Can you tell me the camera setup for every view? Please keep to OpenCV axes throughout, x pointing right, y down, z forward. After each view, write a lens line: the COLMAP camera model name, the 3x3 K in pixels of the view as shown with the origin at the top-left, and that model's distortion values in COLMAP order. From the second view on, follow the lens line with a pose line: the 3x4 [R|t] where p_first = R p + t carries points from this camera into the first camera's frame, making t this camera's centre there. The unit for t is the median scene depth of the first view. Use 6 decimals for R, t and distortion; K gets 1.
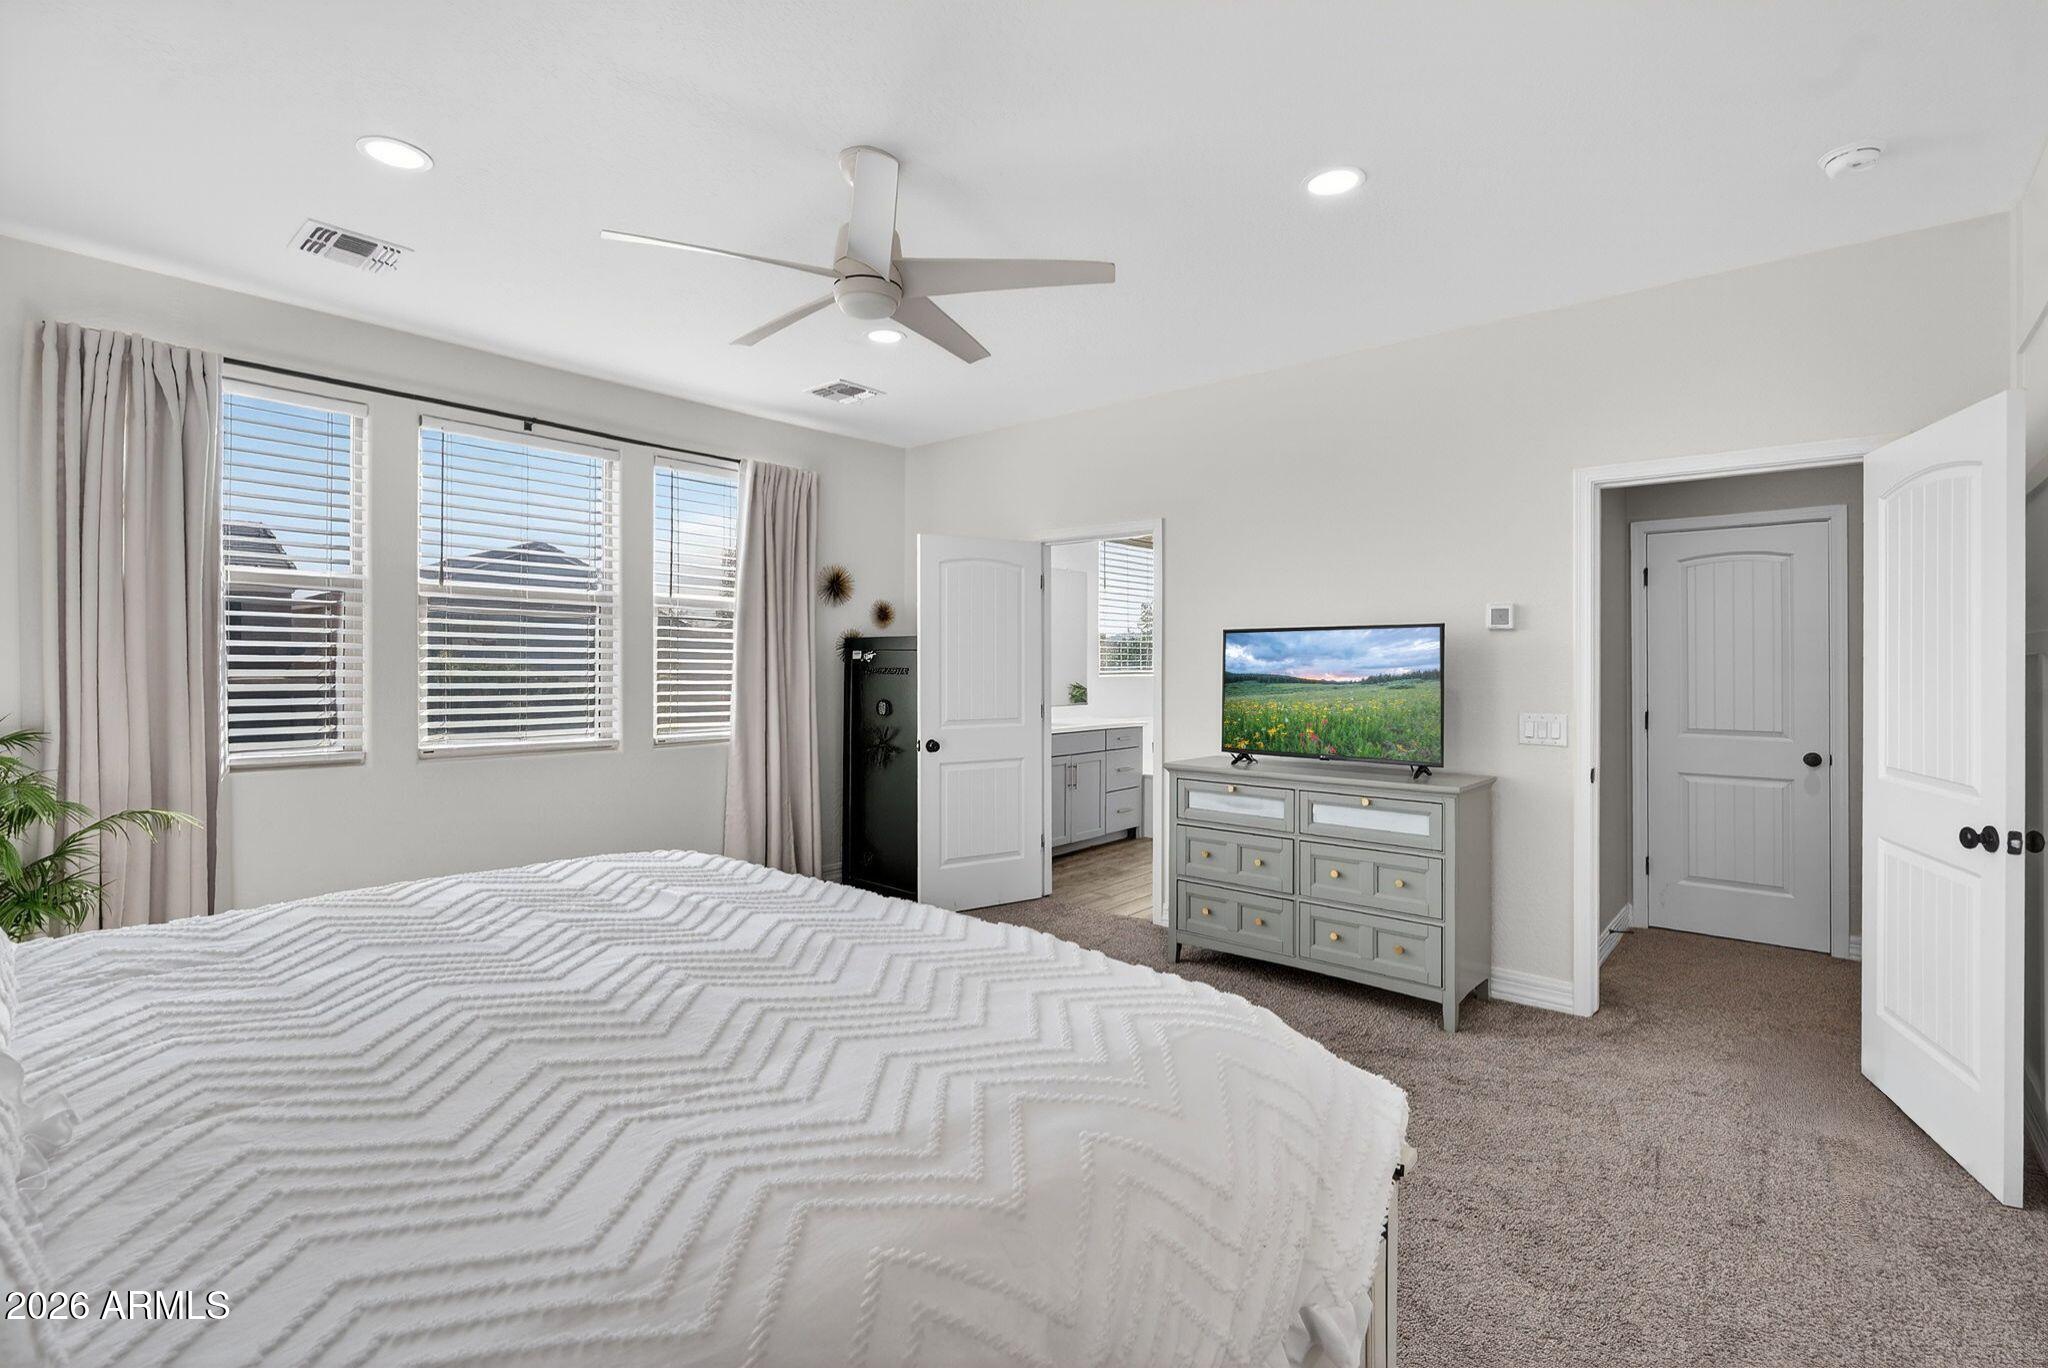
lens RADIAL K [[920.6, 0, 1015.8], [0, 920.6, 674.7], [0, 0, 1]] dist [0.003202, 0.000234]
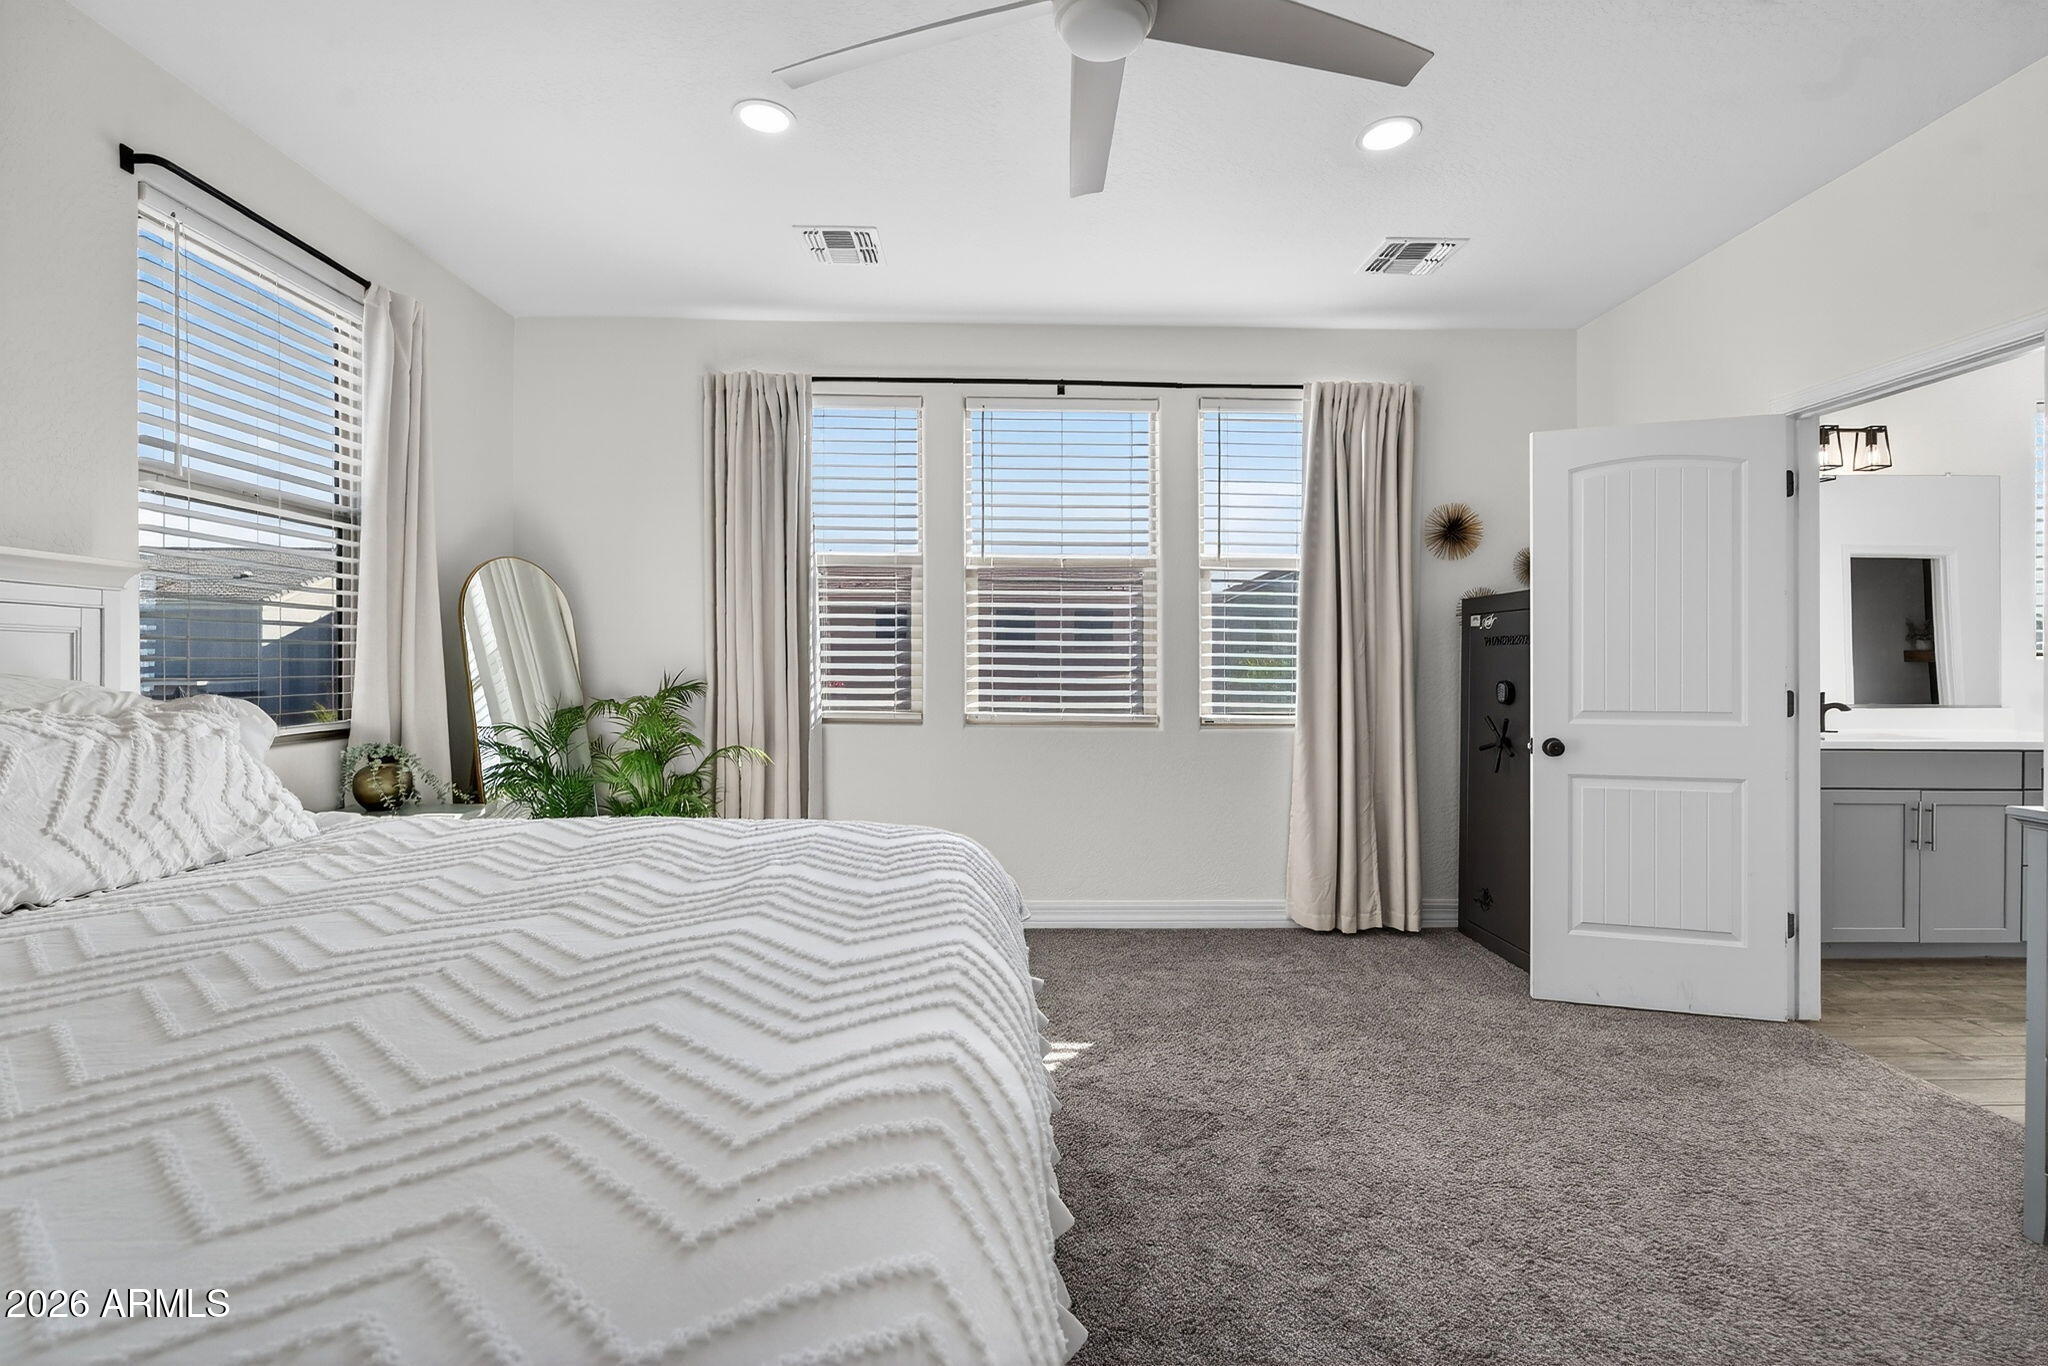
lens RADIAL K [[920.6, 0, 1015.8], [0, 920.6, 673.7], [0, 0, 1]] dist [0.003202, 0.000234]
pose [[0.669676, 0.004680, -0.742639, 0.151117], [-0.010276, 0.999943, -0.002964, 0.031190], [0.742583, 0.009616, 0.669686, 0.276569]]
